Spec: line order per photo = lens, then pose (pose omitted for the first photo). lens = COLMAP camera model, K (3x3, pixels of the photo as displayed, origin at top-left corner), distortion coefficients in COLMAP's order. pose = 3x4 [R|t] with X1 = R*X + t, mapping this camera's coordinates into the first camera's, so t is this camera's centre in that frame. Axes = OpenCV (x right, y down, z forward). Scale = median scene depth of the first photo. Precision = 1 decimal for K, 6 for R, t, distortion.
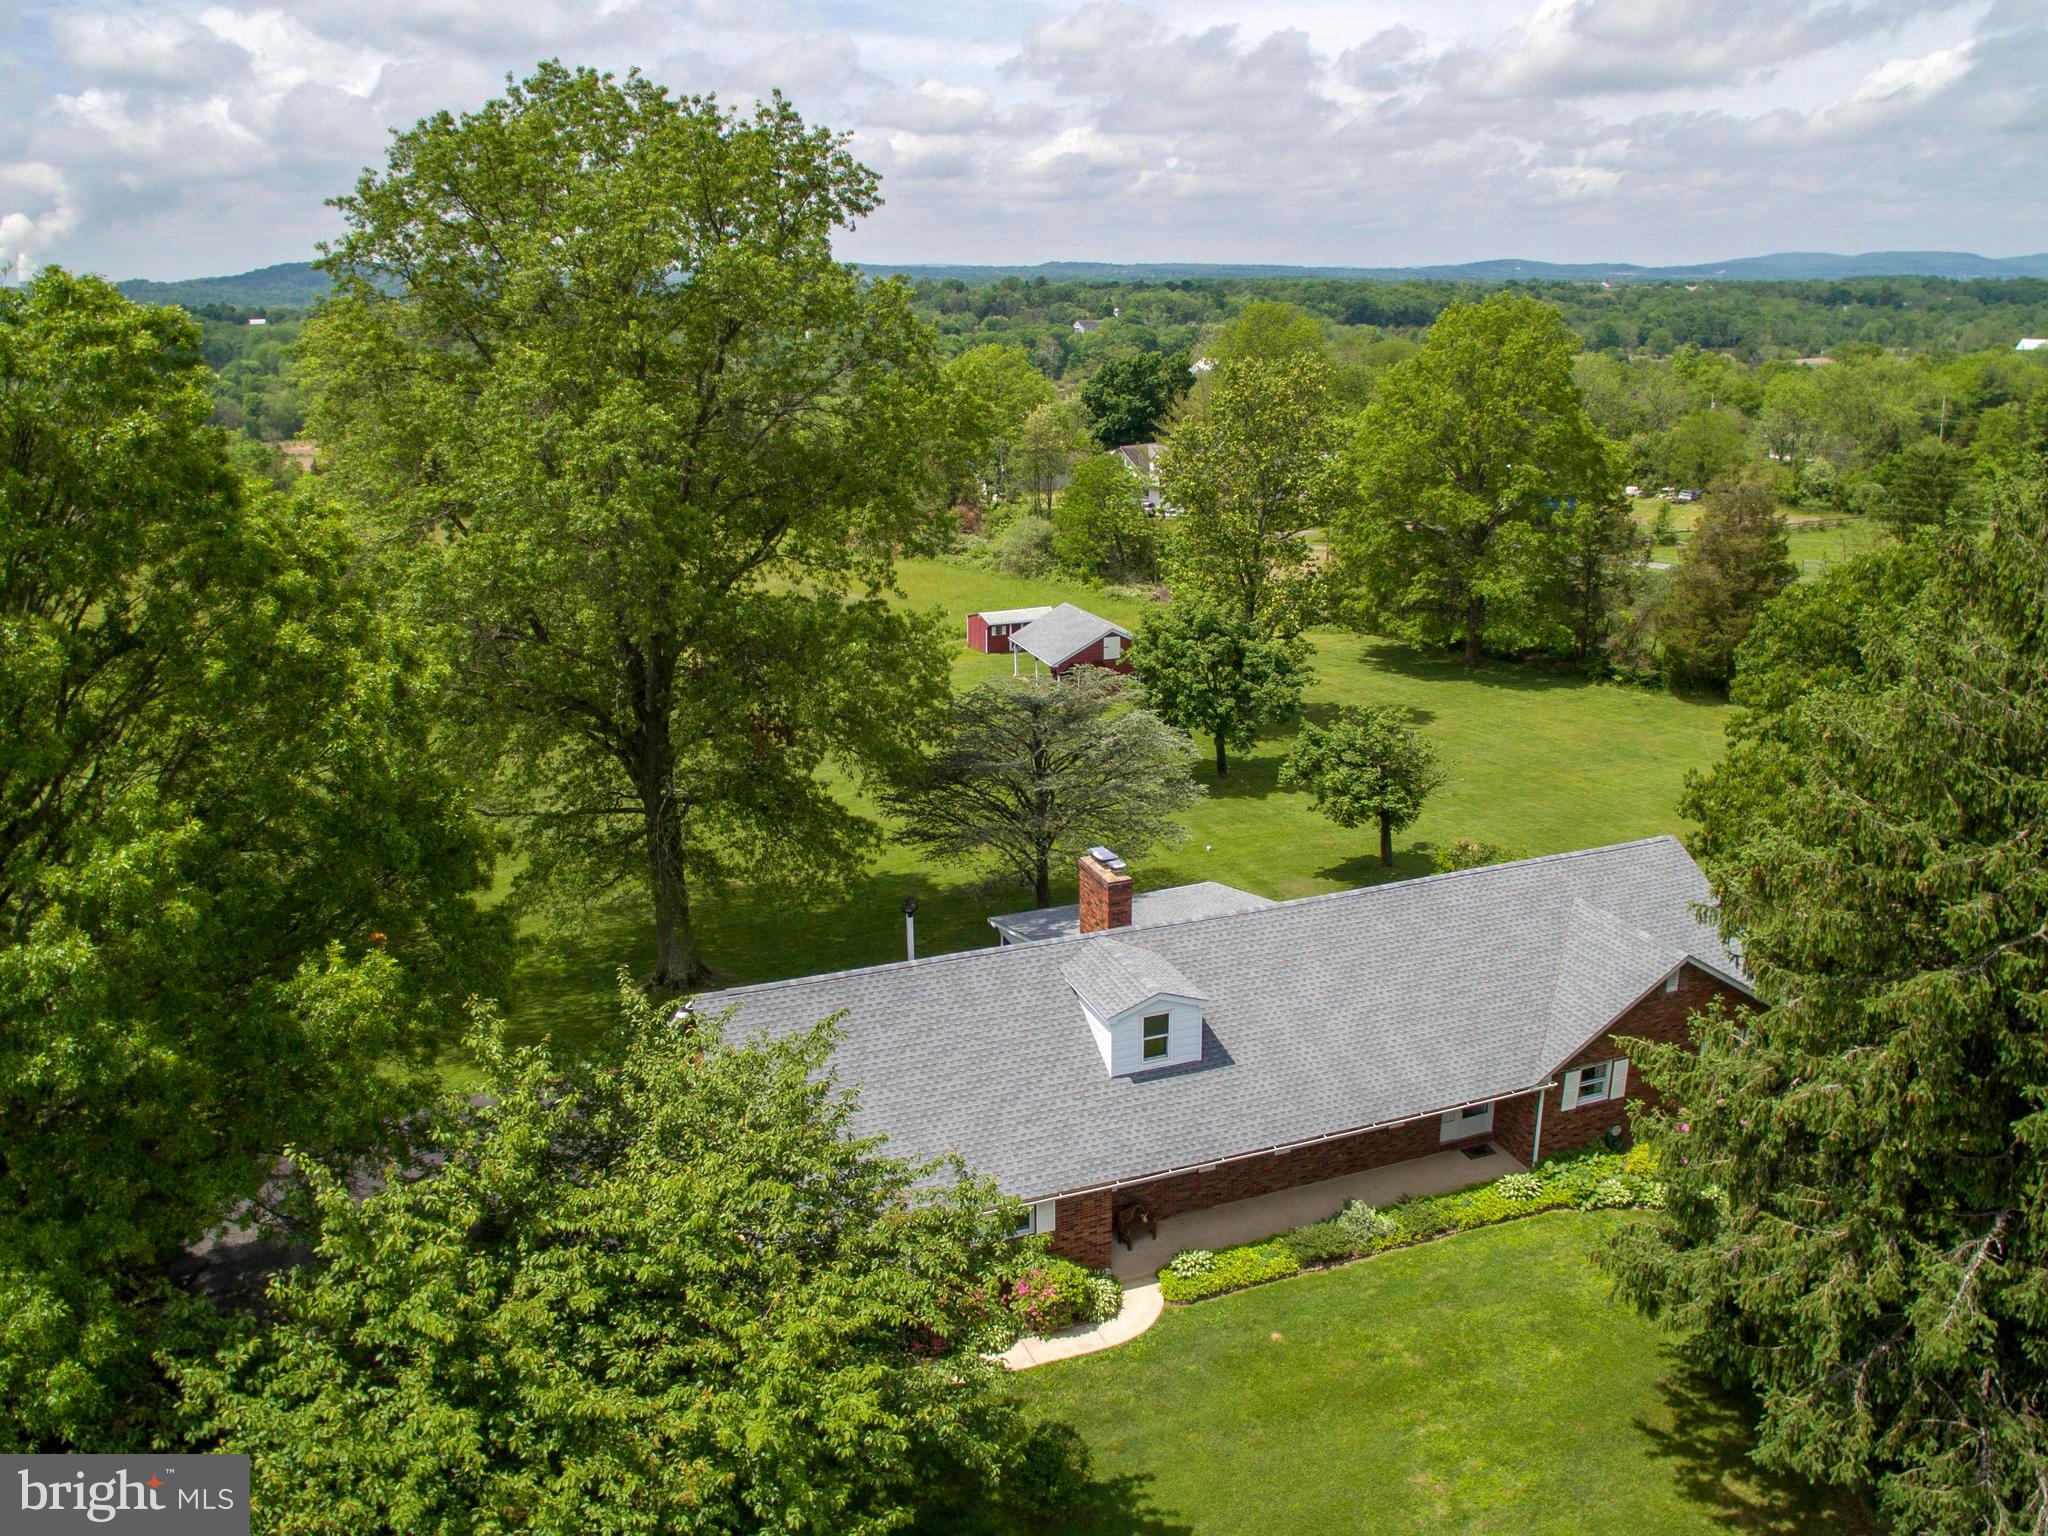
lens RADIAL K [[1593.1, 0, 1025.2], [0, 1593.1, 775.1], [0, 0, 1]] dist [-0.129481, 0.096784]
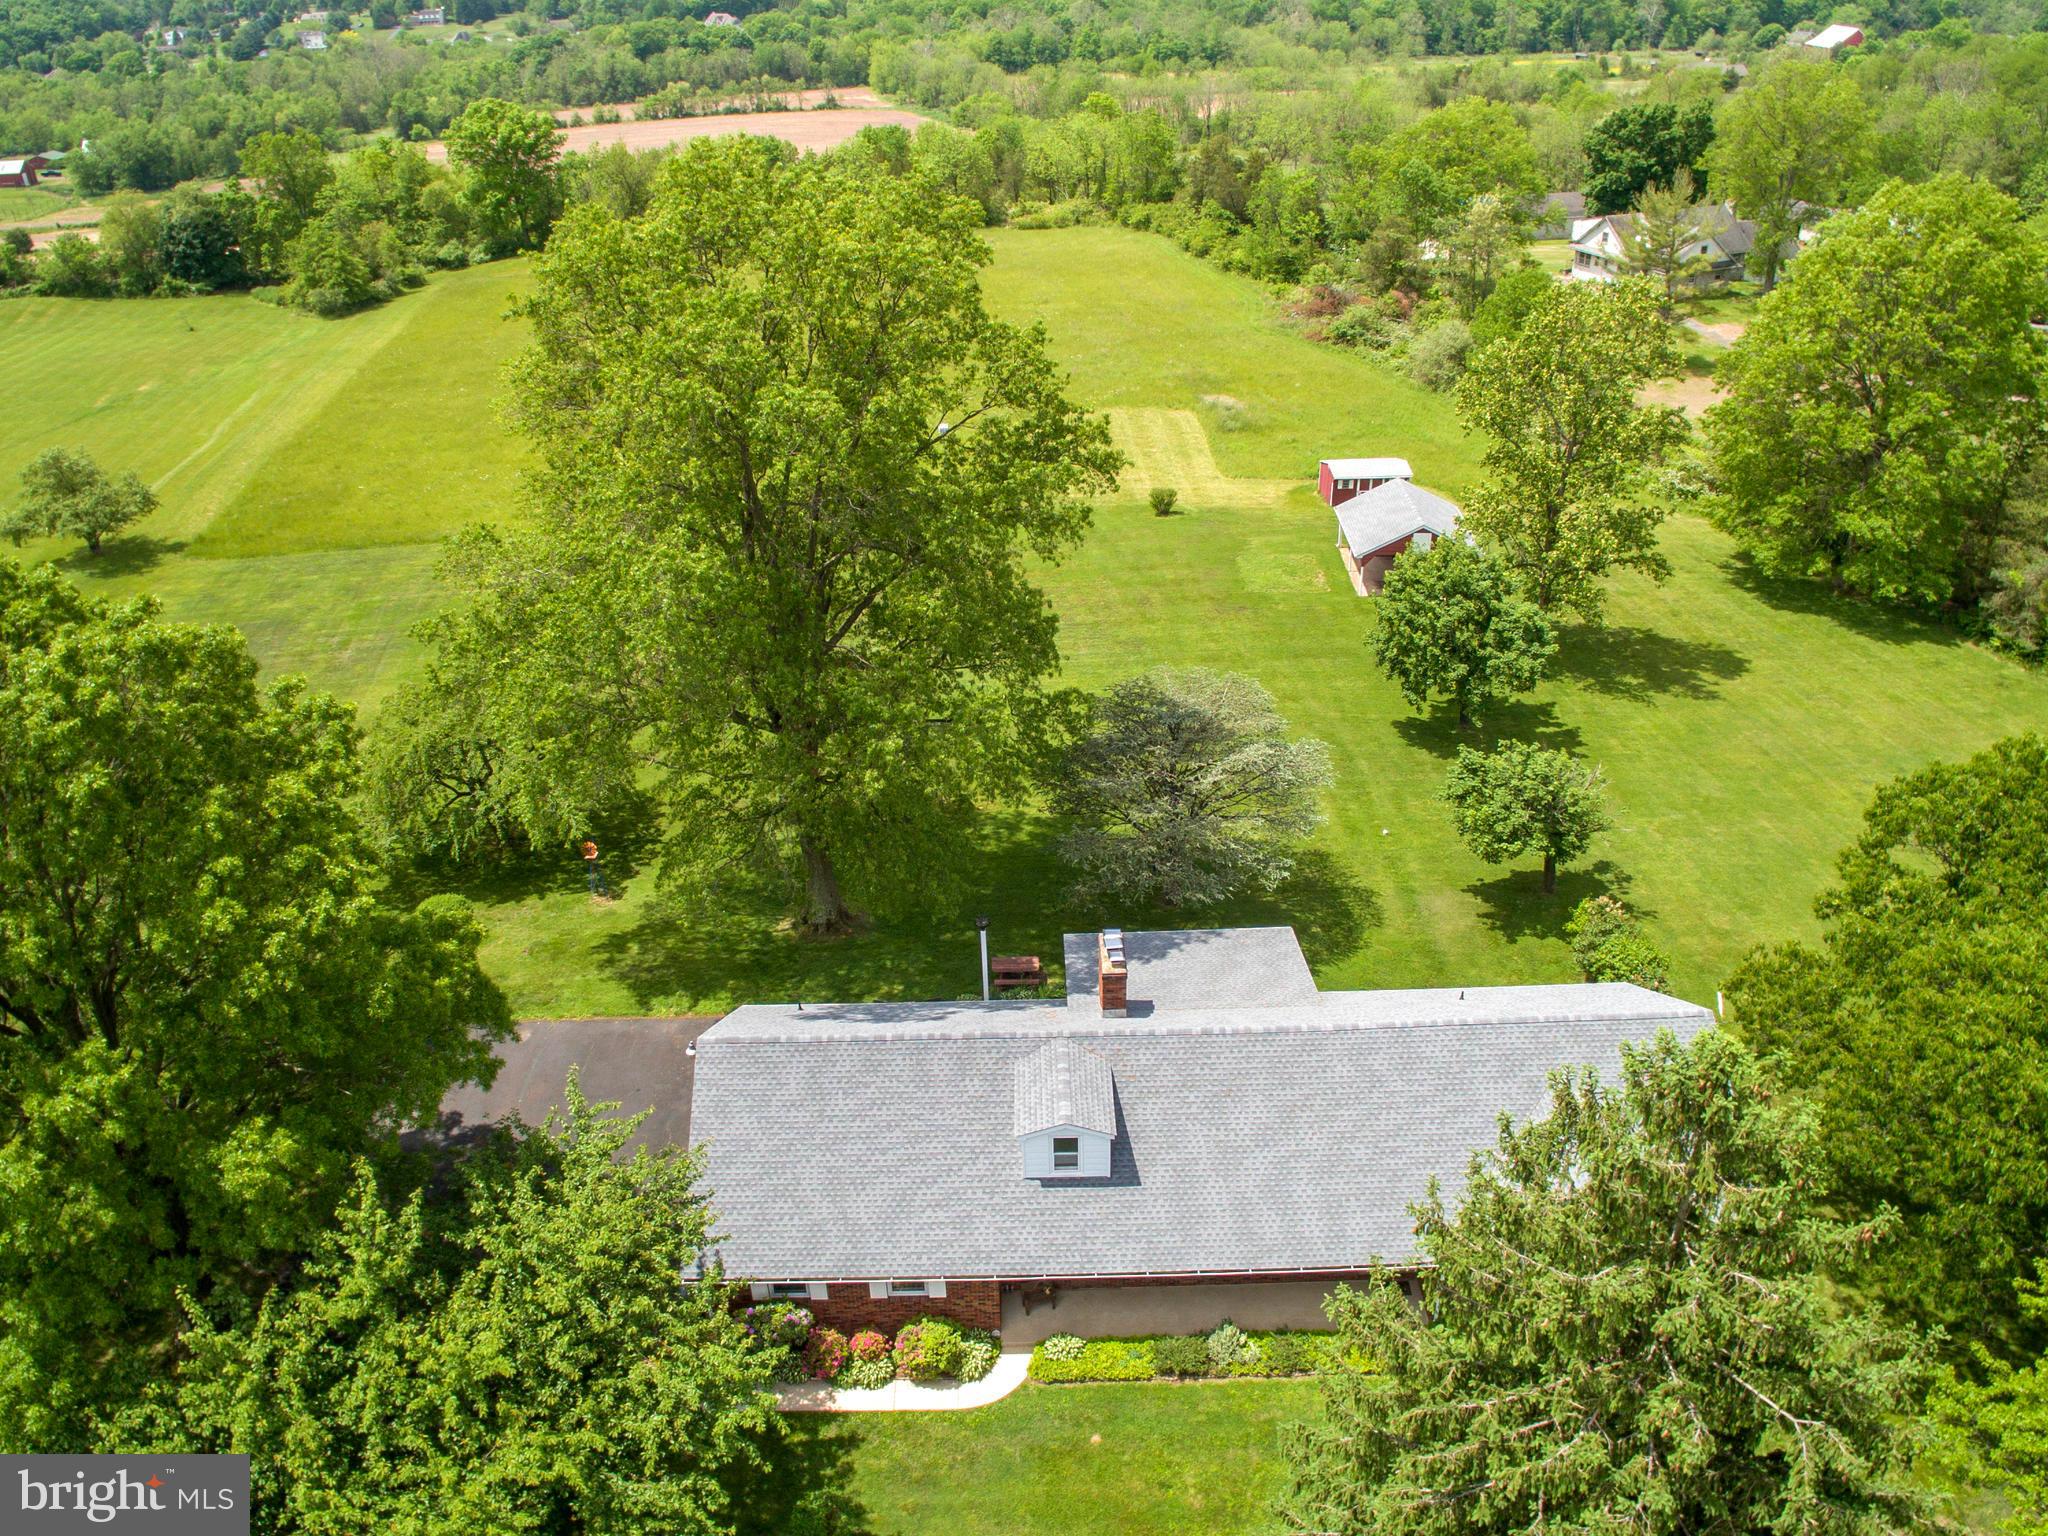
lens RADIAL K [[1593.1, 0, 1020.5], [0, 1593.1, 771.5], [0, 0, 1]] dist [-0.129481, 0.096784]
pose [[0.938661, 0.159765, -0.305600, 0.349847], [-0.091696, 0.969936, 0.225426, -0.346919], [0.332428, -0.183576, 0.925090, -0.001880]]
